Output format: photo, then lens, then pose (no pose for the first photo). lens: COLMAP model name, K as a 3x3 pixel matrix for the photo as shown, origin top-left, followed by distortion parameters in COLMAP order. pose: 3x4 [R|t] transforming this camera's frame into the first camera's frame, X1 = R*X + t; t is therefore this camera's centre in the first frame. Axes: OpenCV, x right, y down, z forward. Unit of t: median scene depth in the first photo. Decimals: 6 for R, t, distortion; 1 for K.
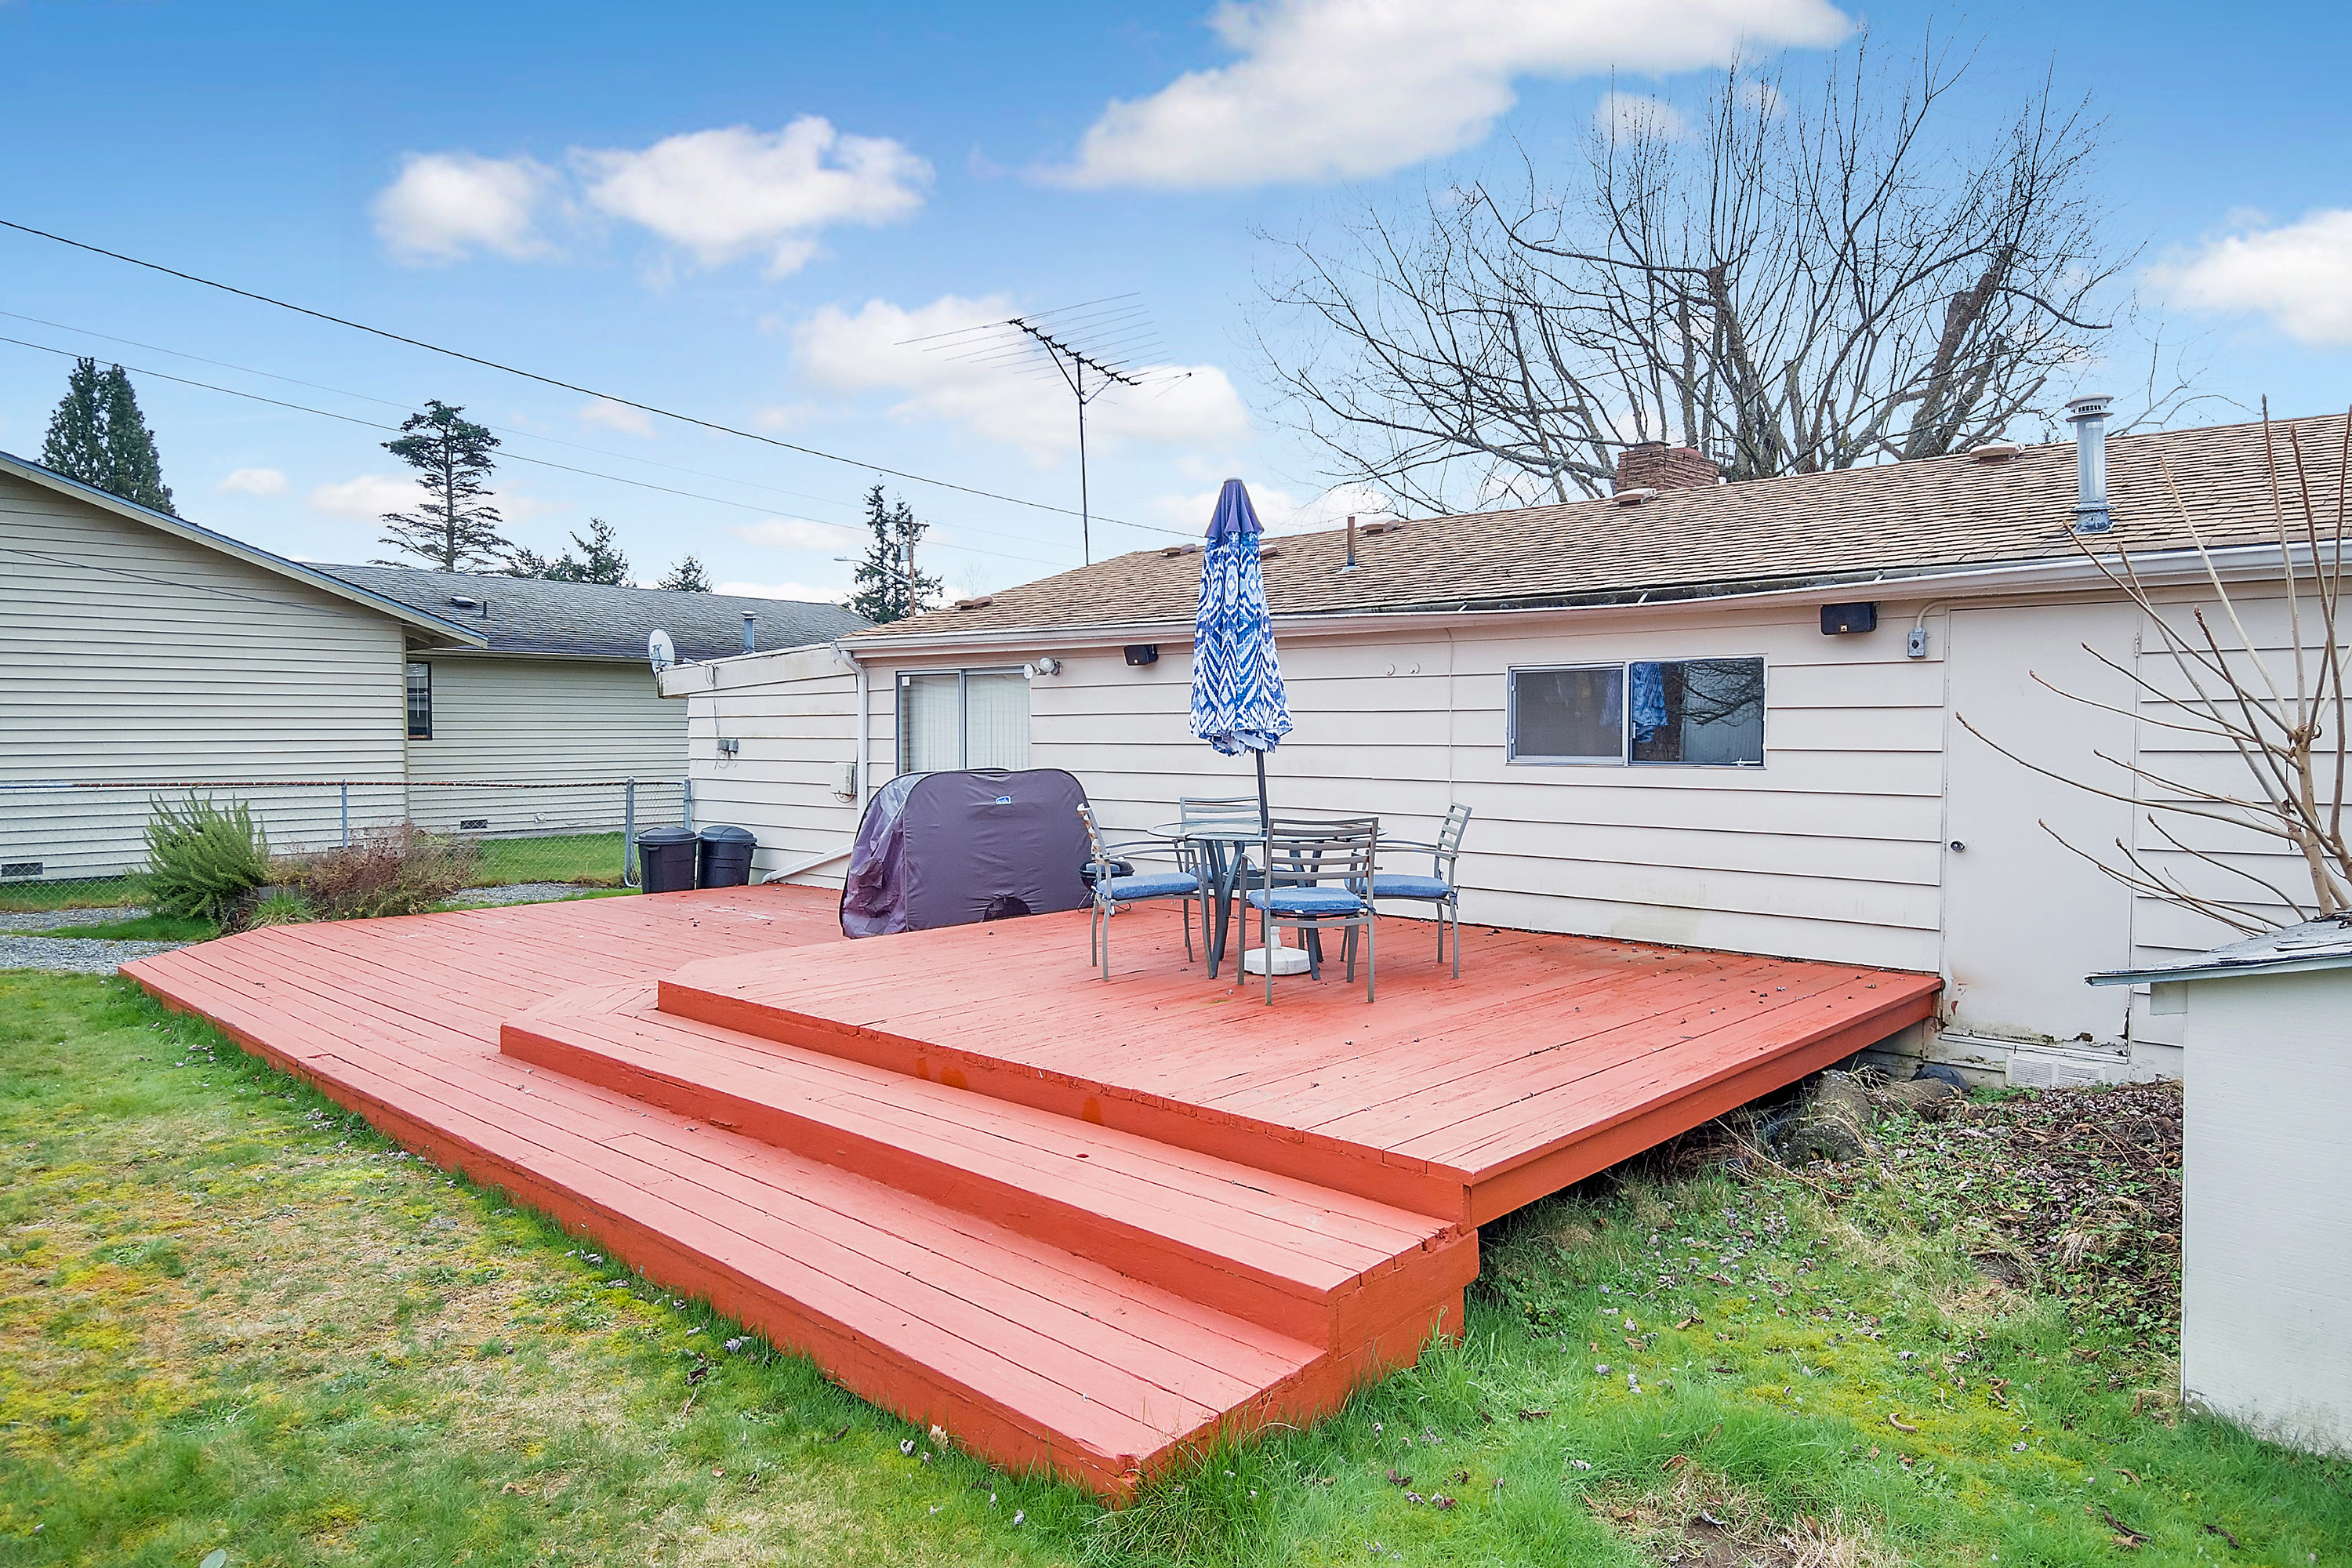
lens RADIAL K [[1455.0, 0, 1170.4], [0, 1455.0, 726.0], [0, 0, 1]] dist [0.103056, -0.158615]
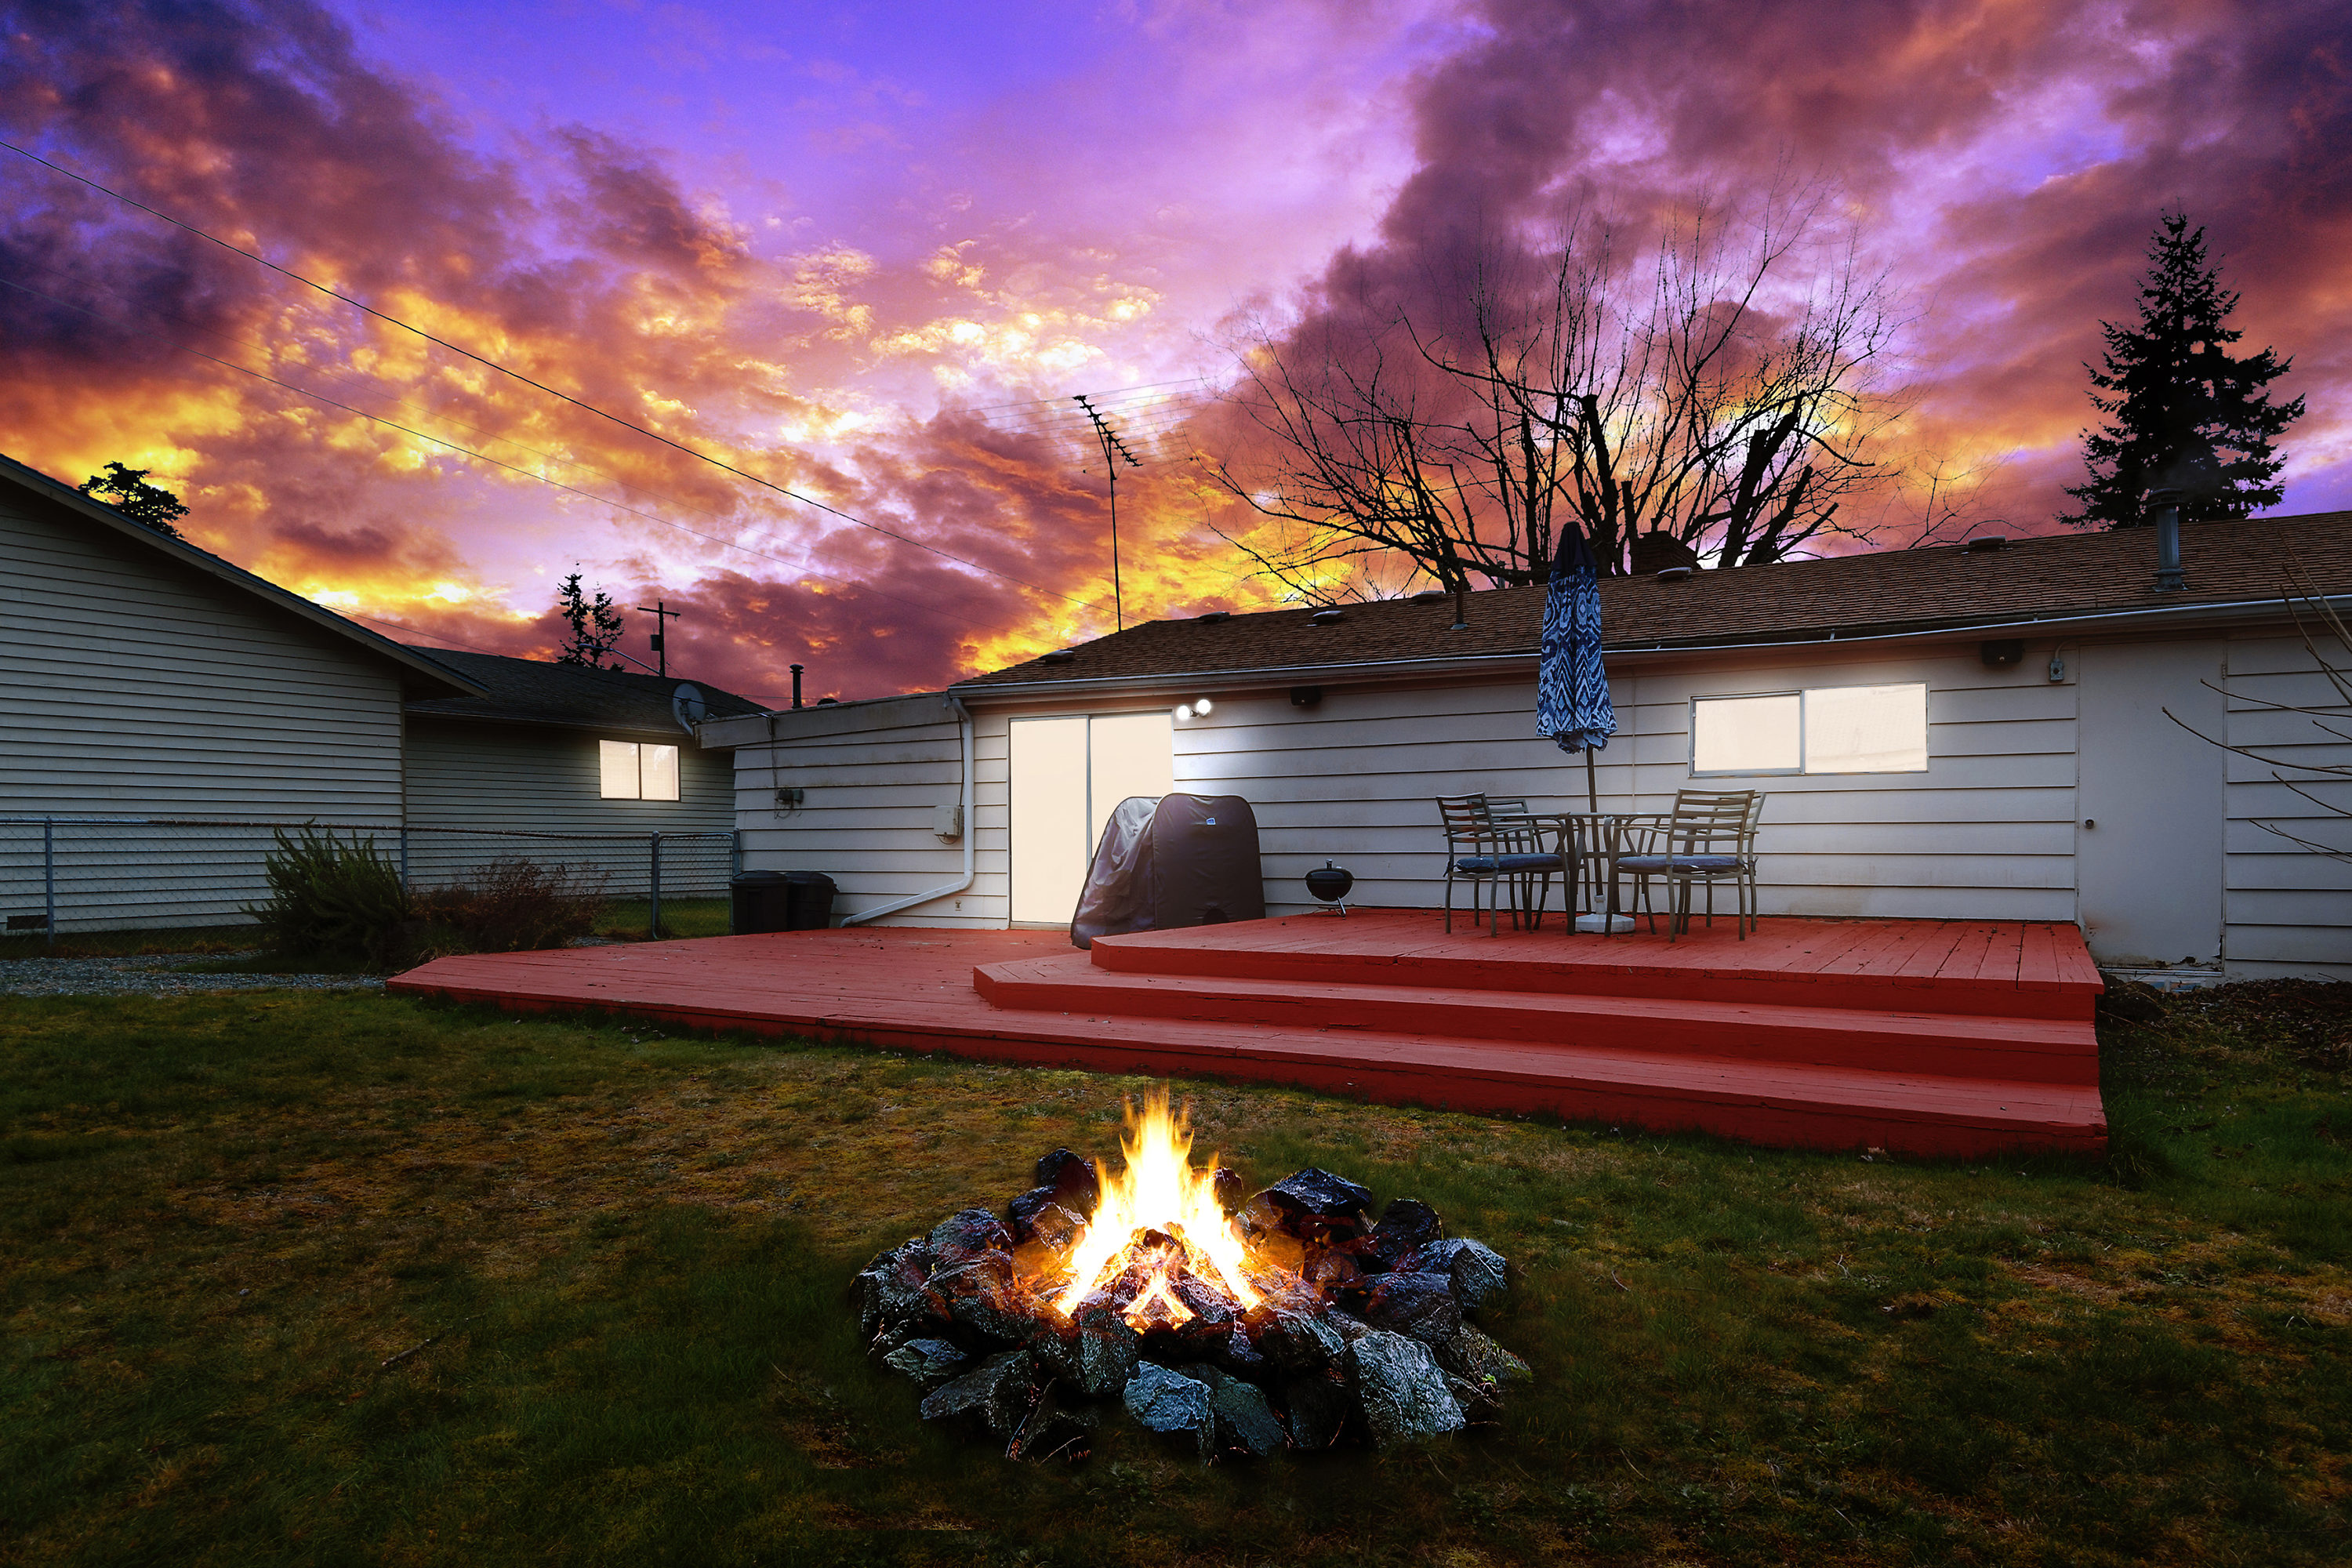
lens RADIAL K [[1475.0, 0, 1176.0], [0, 1475.0, 784.0], [0, 0, 1]] dist [0.101617, -0.166520]
pose [[0.974315, 0.005542, 0.225123, -0.276518], [0.003152, 0.999264, -0.038242, 0.046295], [-0.225169, 0.037969, 0.973580, -0.058842]]
